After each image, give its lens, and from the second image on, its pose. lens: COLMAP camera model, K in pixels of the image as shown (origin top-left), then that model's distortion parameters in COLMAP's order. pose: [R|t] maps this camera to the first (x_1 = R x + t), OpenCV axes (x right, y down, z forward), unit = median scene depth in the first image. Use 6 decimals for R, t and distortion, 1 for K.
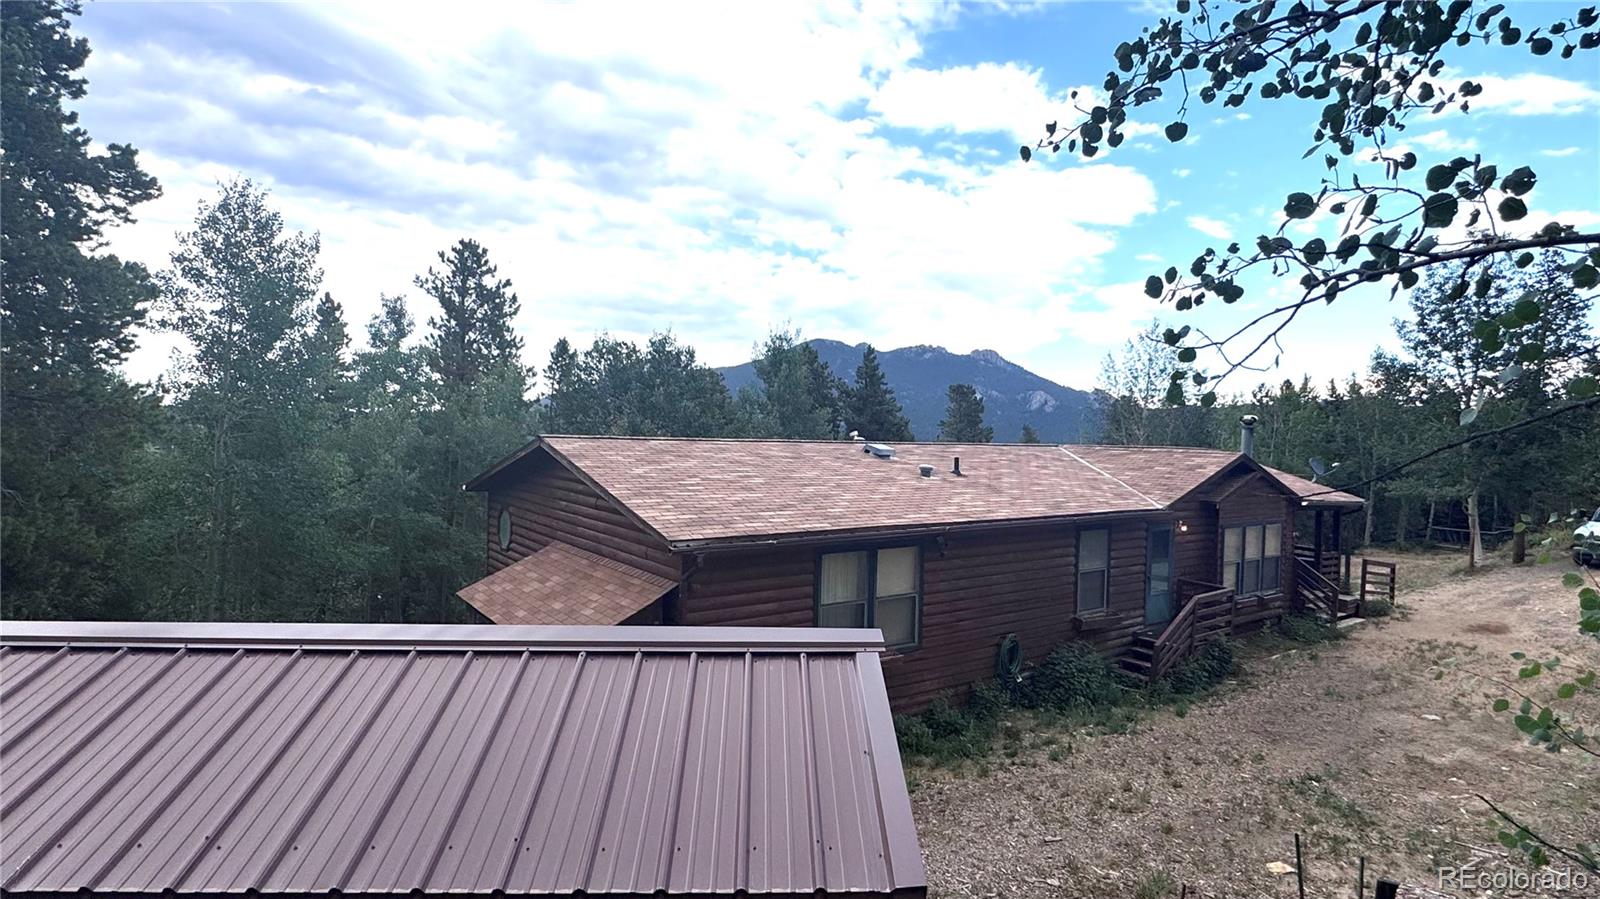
lens RADIAL K [[836.6, 0, 794.3], [0, 836.6, 456.2], [0, 0, 1]] dist [-0.004532, 0.003988]
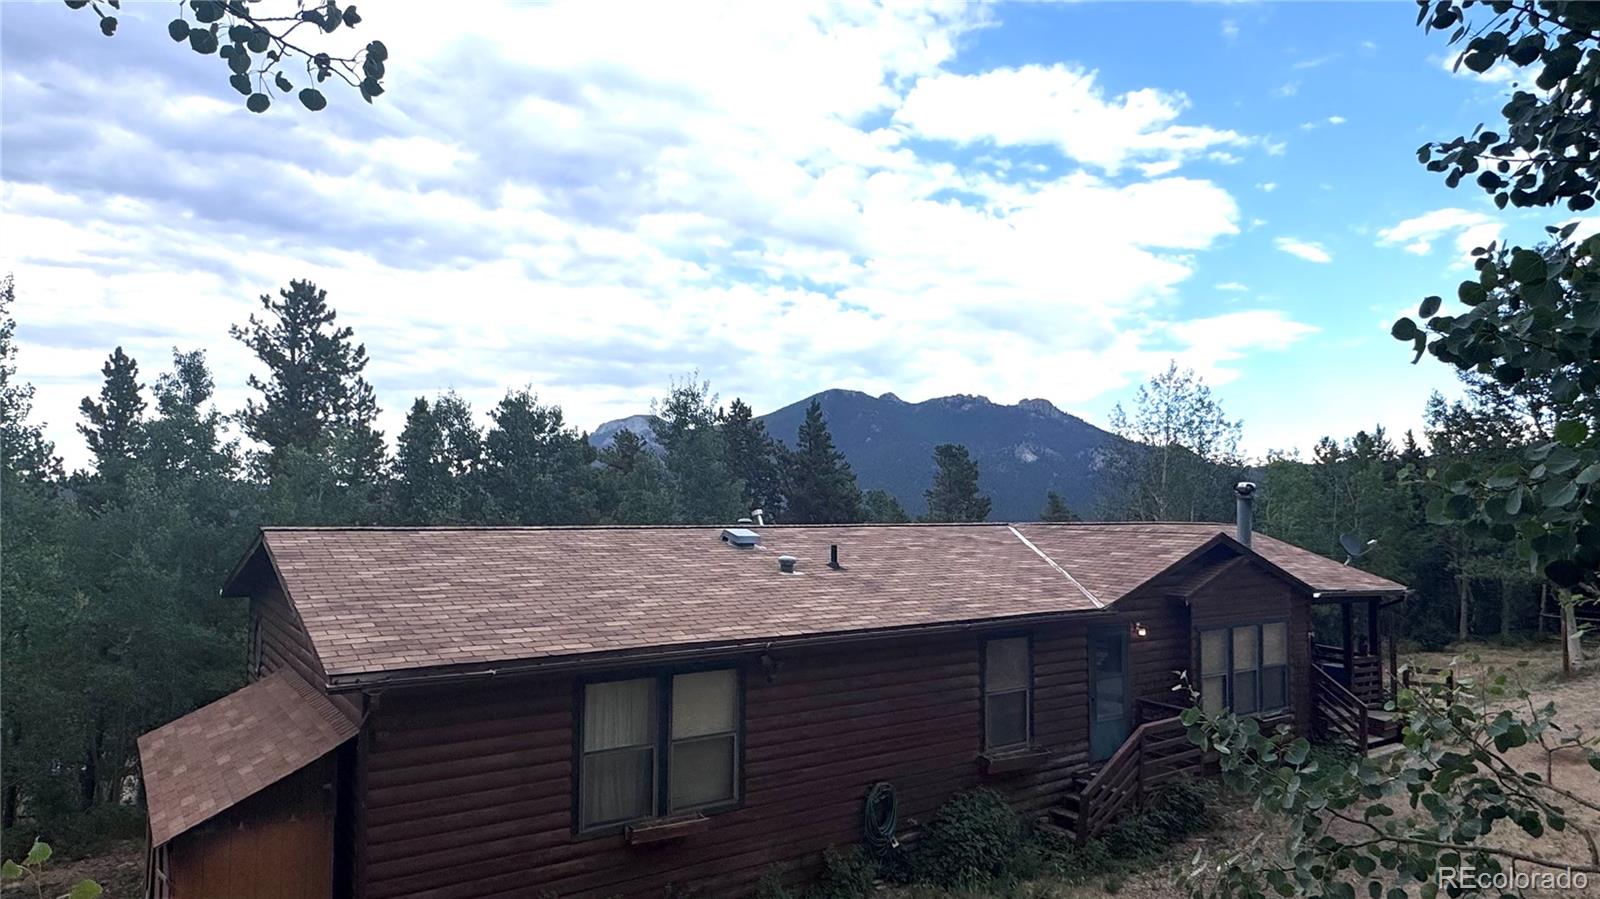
lens RADIAL K [[1014.4, 0, 802.0], [0, 1014.4, 444.0], [0, 0, 1]] dist [-0.005644, 0.006230]
pose [[0.999835, -0.016390, -0.007837, 0.149809], [0.015656, 0.996179, -0.085915, -0.010440], [0.009215, 0.085778, 0.996272, 0.047263]]
